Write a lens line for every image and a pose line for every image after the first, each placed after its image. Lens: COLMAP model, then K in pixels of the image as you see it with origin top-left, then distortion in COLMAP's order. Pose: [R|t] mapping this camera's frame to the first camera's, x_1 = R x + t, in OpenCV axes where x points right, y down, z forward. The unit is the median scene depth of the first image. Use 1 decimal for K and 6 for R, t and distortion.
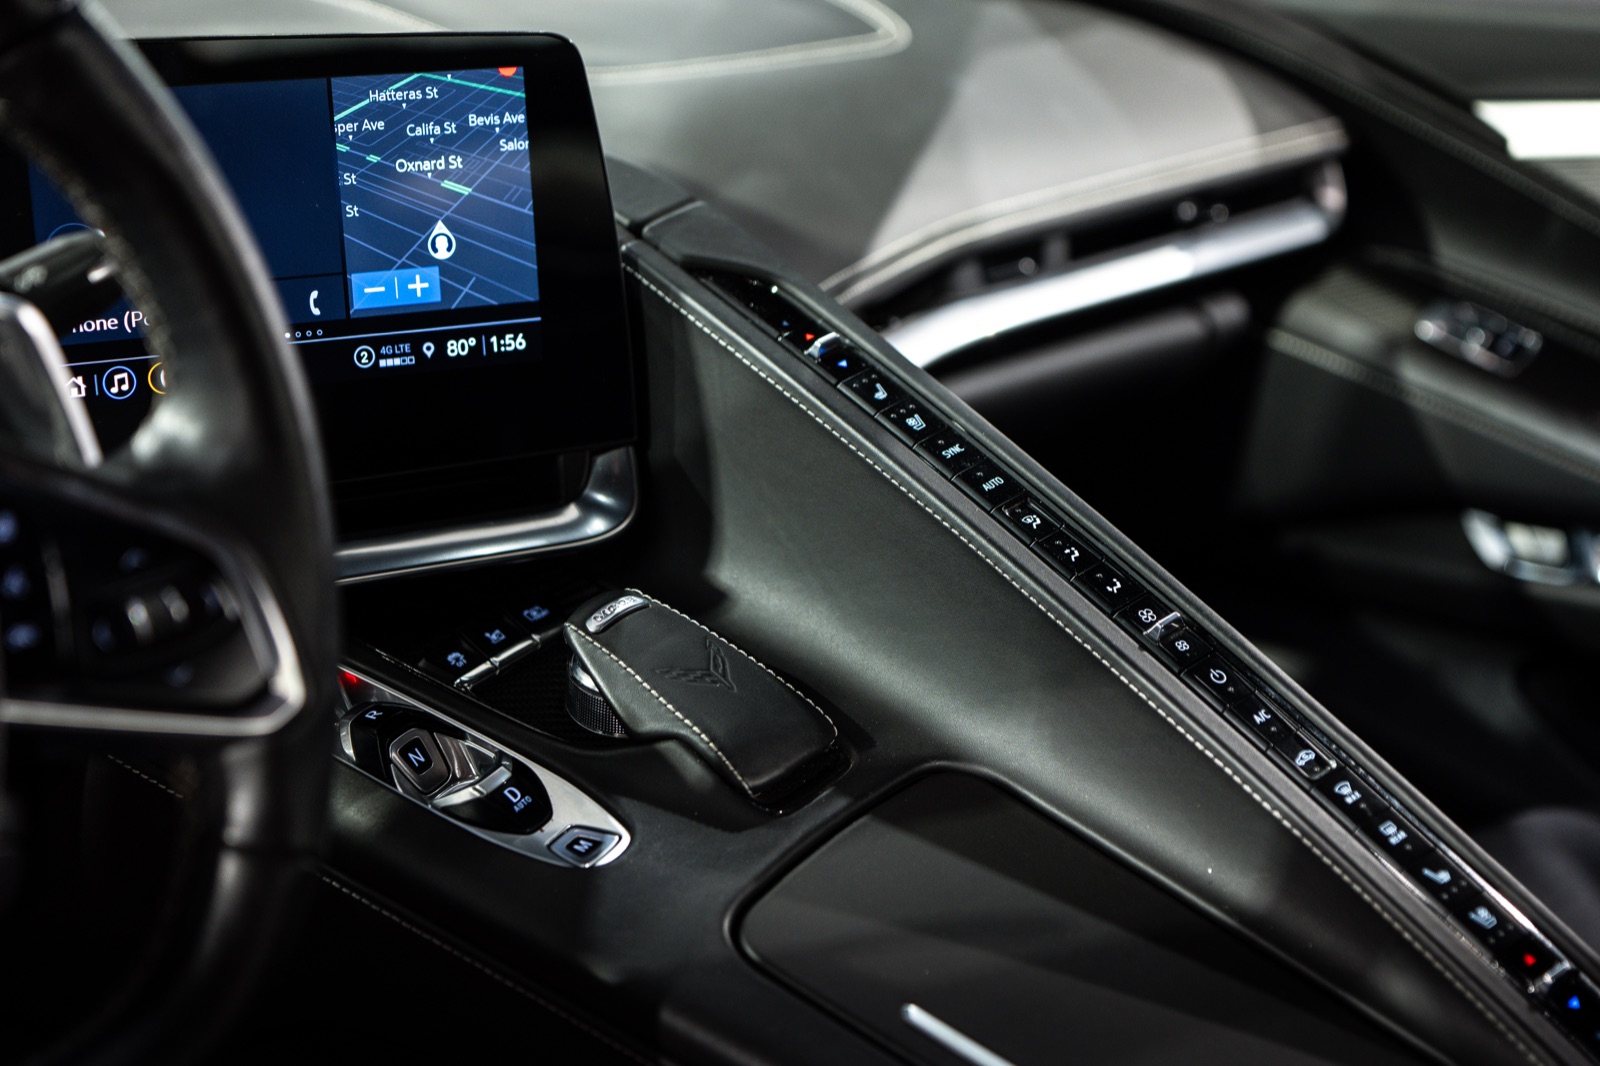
lens RADIAL K [[2657.3, 0, 802.9], [0, 2657.3, 564.7], [0, 0, 1]] dist [-0.014876, 0.144499]
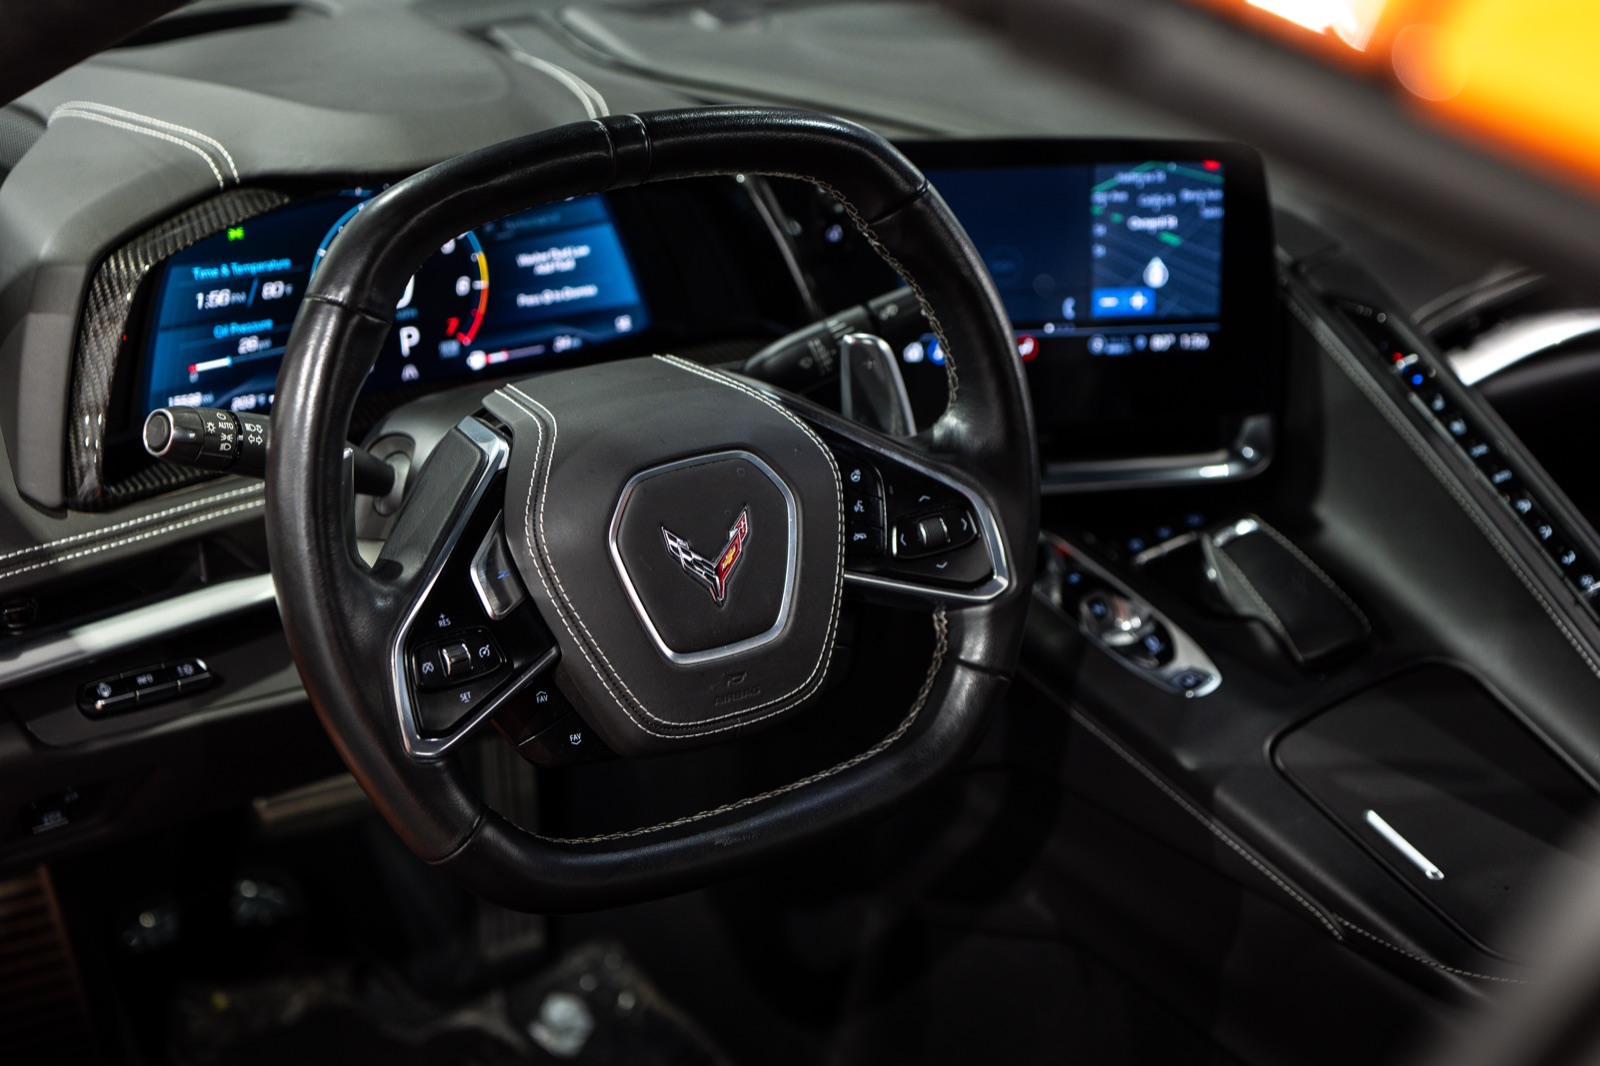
lens RADIAL K [[2657.3, 0, 802.9], [0, 2657.3, 564.7], [0, 0, 1]] dist [-0.014876, 0.144499]
pose [[0.942186, 0.128403, -0.309514, 0.168561], [-0.096922, 0.988615, 0.115093, -0.114185], [0.320768, -0.078441, 0.943904, -0.523629]]
